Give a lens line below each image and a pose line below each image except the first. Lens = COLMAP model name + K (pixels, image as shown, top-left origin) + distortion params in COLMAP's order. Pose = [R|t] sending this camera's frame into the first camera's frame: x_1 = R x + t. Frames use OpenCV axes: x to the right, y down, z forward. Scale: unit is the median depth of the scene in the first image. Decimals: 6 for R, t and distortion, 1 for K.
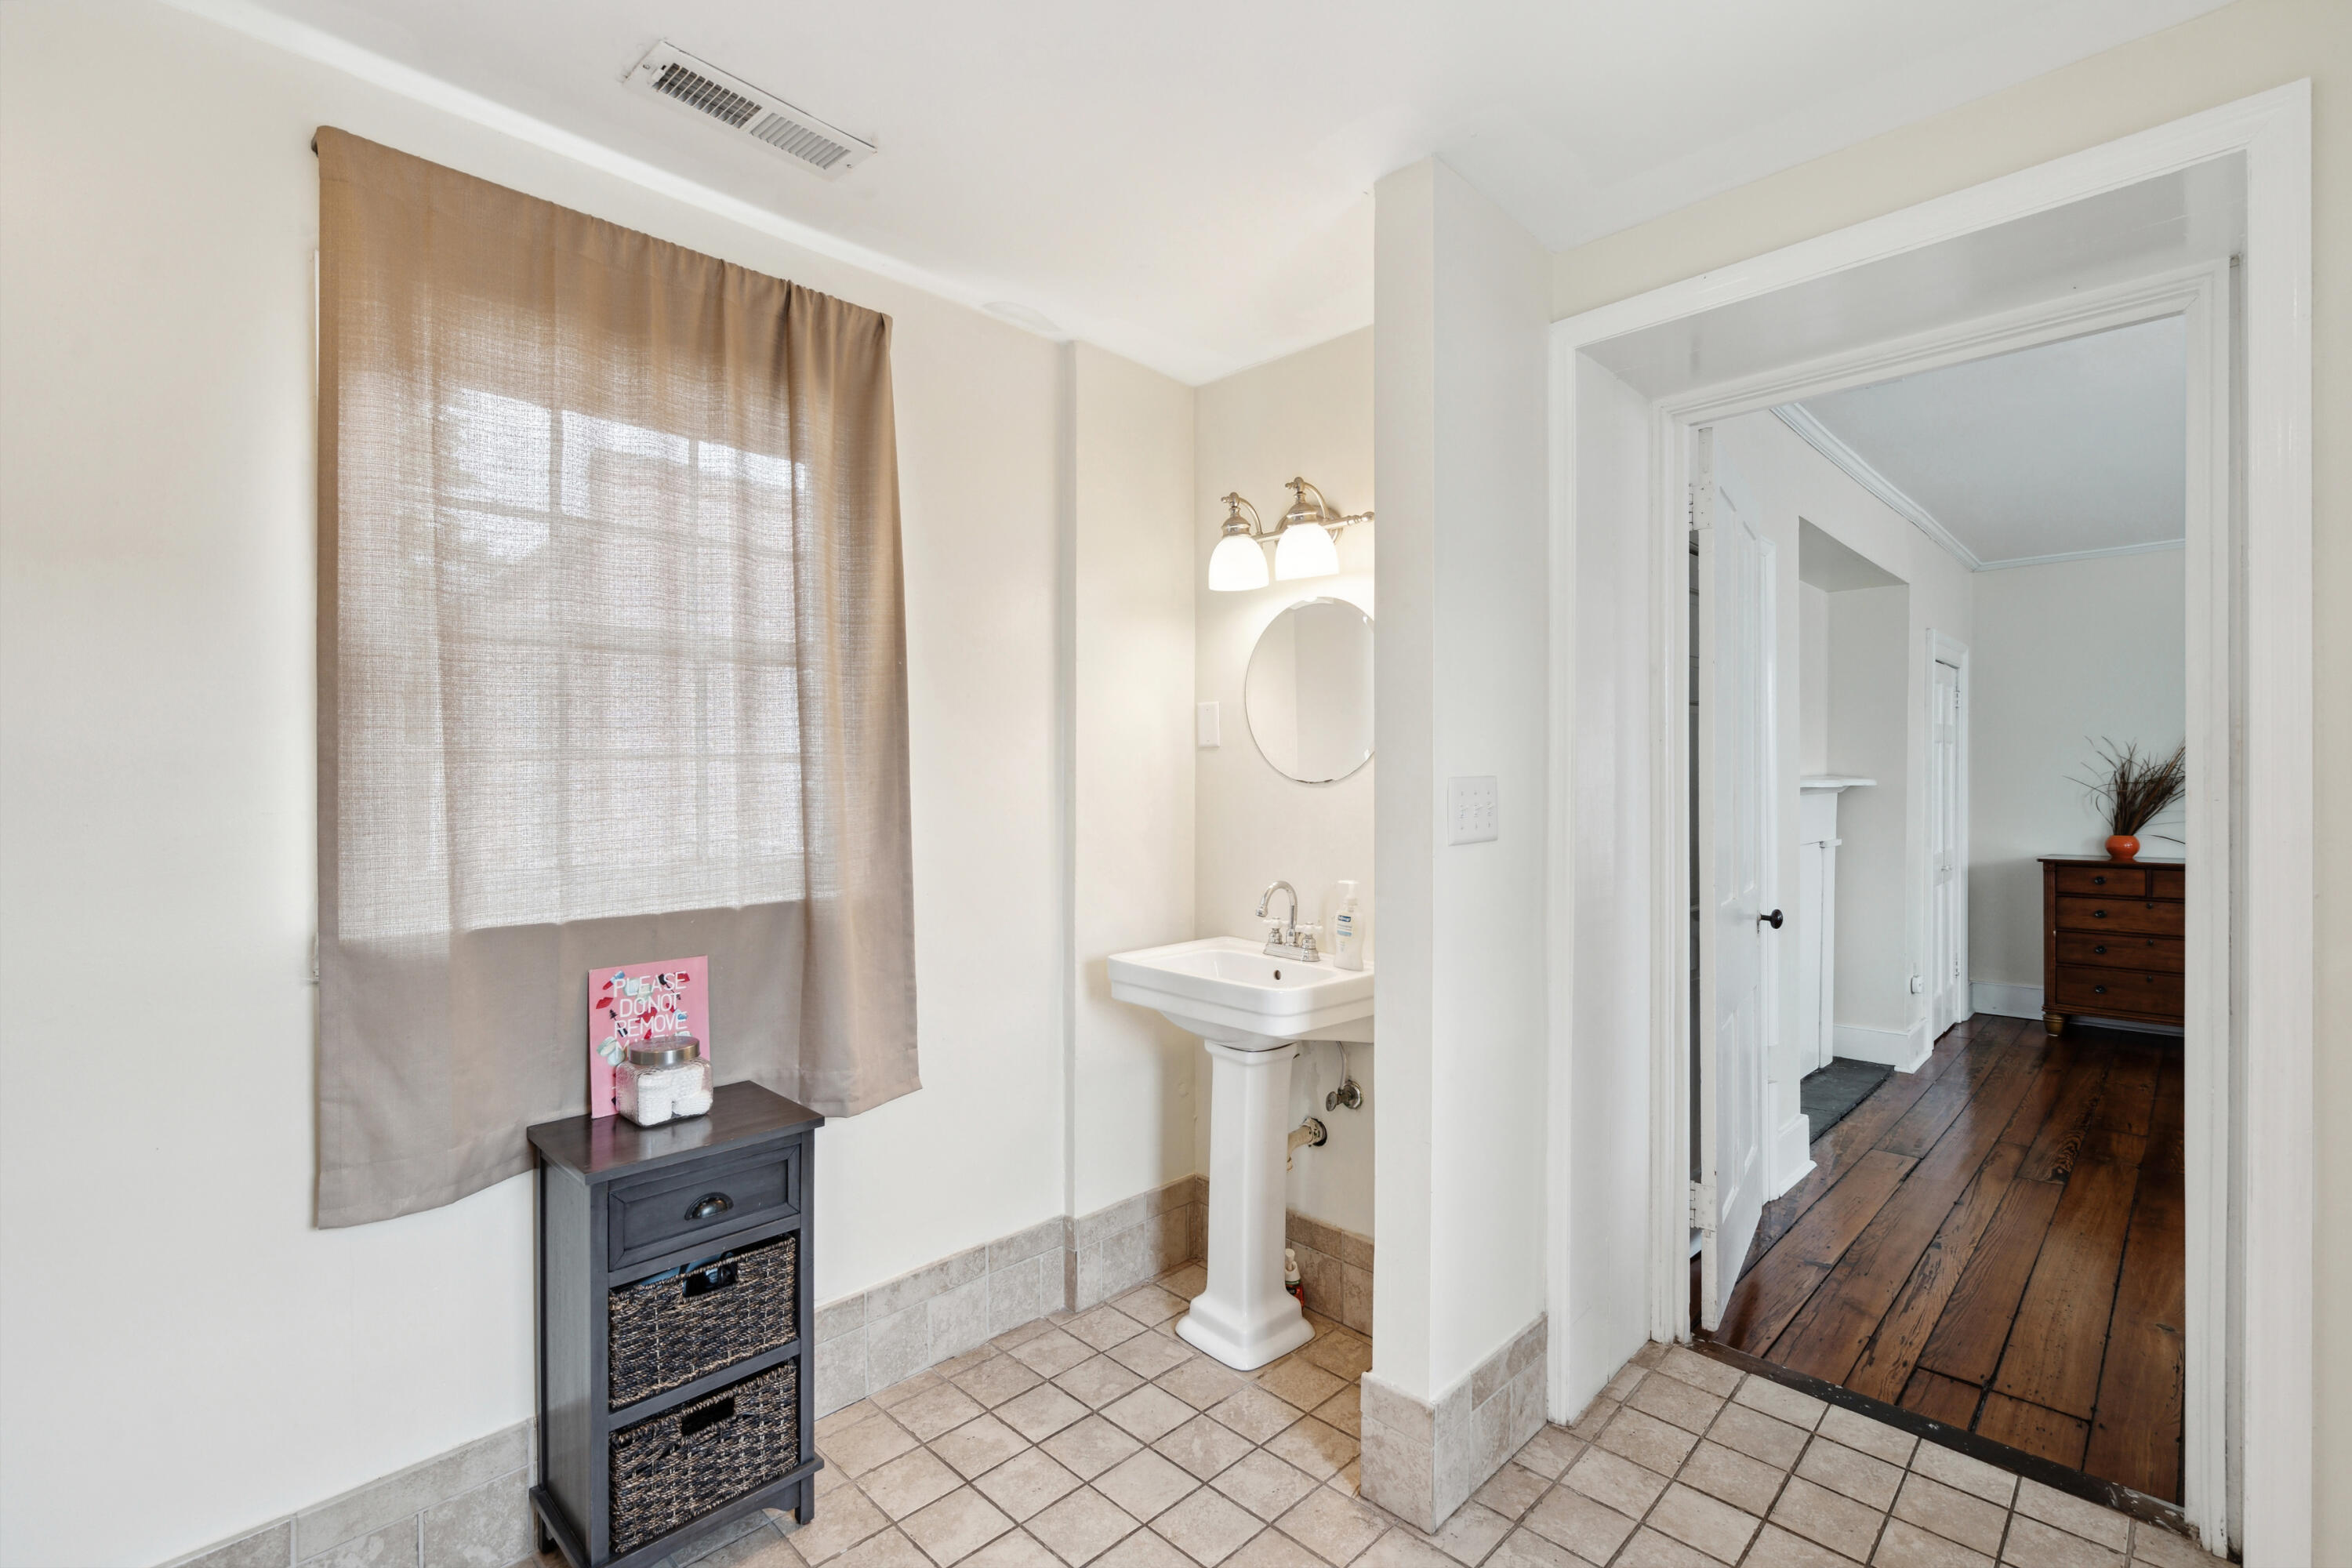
lens RADIAL K [[1085.3, 0, 1170.7], [0, 1085.3, 784.9], [0, 0, 1]] dist [-0.001503, -0.000539]
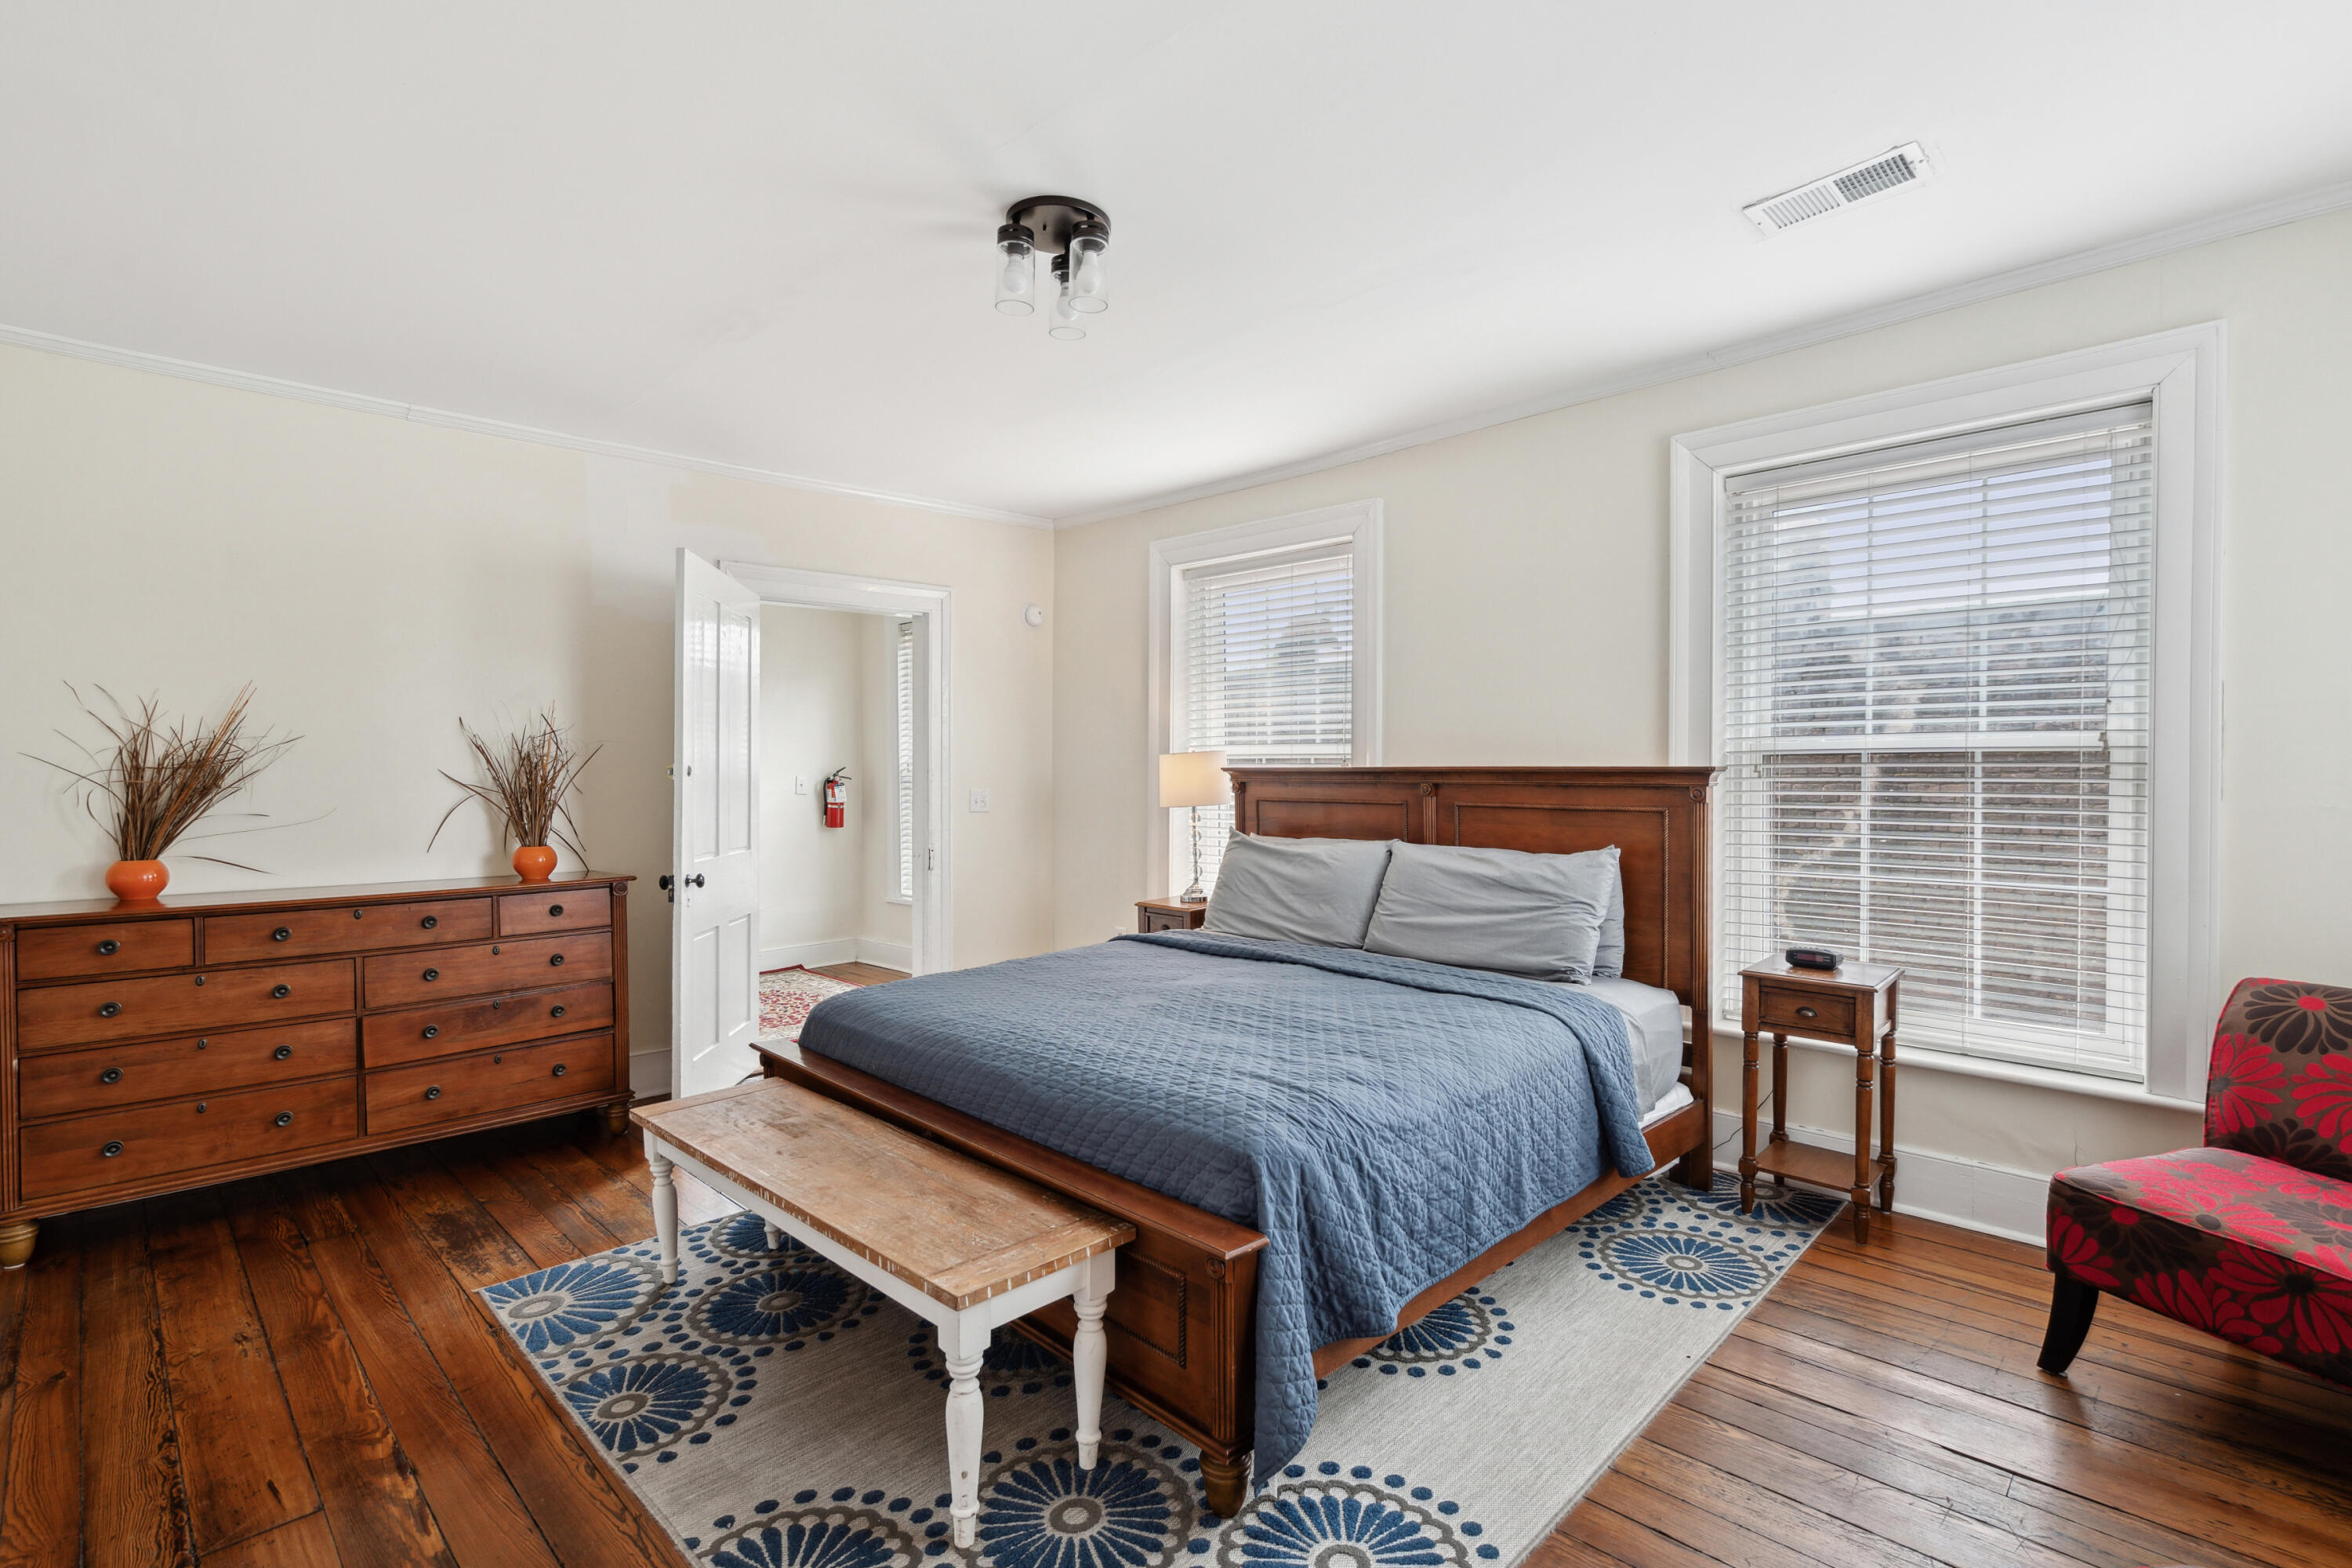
lens RADIAL K [[1085.3, 0, 1170.4], [0, 1085.3, 784.3], [0, 0, 1]] dist [-0.001503, -0.000539]
pose [[-0.028238, -0.000191, 0.999601, 0.300344], [-0.001320, 0.999999, 0.000154, 0.005889], [-0.999600, -0.001315, -0.028238, 0.480743]]
